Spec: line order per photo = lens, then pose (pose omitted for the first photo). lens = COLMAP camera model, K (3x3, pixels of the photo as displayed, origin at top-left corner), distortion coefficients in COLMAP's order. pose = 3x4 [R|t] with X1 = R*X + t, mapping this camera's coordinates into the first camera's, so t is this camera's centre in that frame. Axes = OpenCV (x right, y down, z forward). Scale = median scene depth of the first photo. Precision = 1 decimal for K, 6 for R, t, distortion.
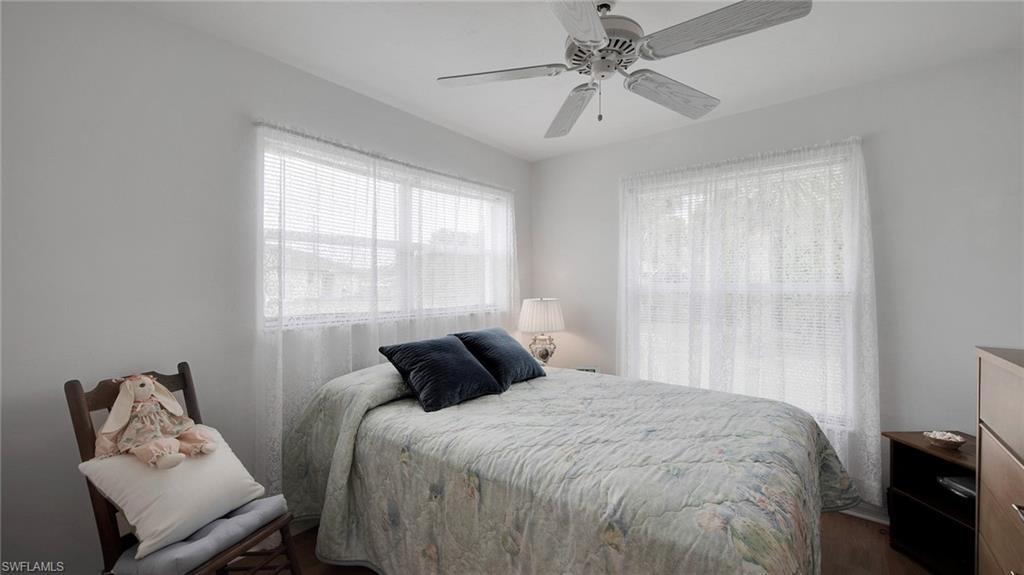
lens RADIAL K [[406.7, 0, 512.7], [0, 406.7, 285.0], [0, 0, 1]] dist [0.002776, -0.000611]
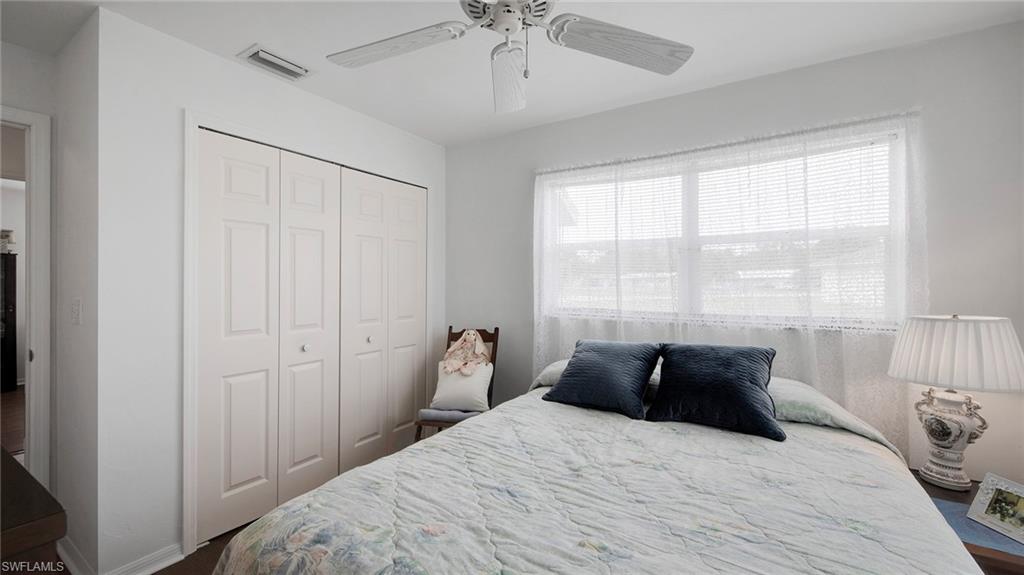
lens RADIAL K [[406.7, 0, 512.7], [0, 406.7, 285.0], [0, 0, 1]] dist [0.002776, -0.000611]
pose [[0.133794, 0.006446, -0.990988, 0.871384], [-0.006451, 0.999963, 0.005633, -0.005004], [0.990988, 0.005640, 0.133831, 0.761336]]
